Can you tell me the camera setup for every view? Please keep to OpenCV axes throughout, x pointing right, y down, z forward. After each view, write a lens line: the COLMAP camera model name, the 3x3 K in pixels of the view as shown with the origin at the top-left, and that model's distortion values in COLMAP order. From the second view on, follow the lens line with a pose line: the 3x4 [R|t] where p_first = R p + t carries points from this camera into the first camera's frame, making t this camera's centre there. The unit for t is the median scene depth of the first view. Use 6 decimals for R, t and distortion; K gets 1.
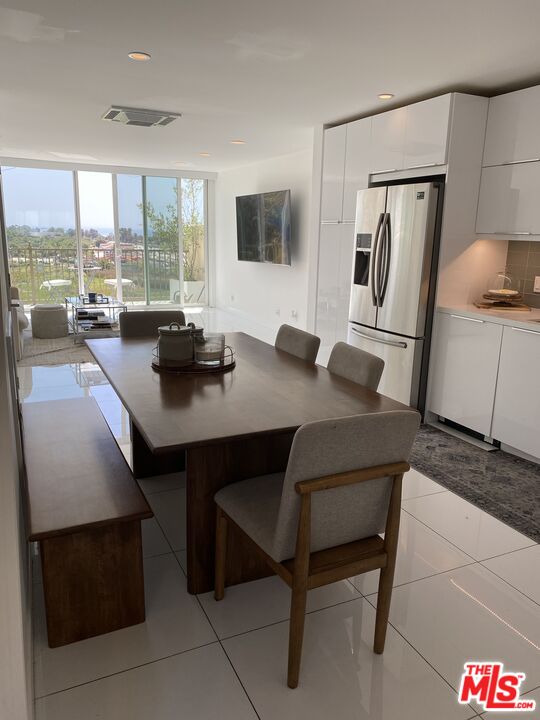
lens RADIAL K [[551.4, 0, 280.8], [0, 551.4, 363.9], [0, 0, 1]] dist [0.075979, -0.165758]
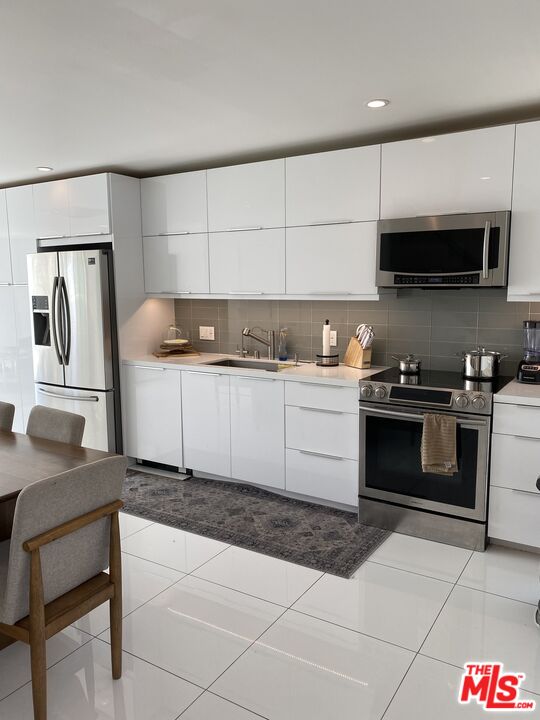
lens RADIAL K [[551.4, 0, 280.8], [0, 551.4, 363.9], [0, 0, 1]] dist [0.075979, -0.165758]
pose [[0.840810, -0.107596, 0.530530, -0.038777], [0.150318, 0.987912, -0.037874, -0.006475], [-0.520042, 0.111592, 0.846820, -0.100189]]
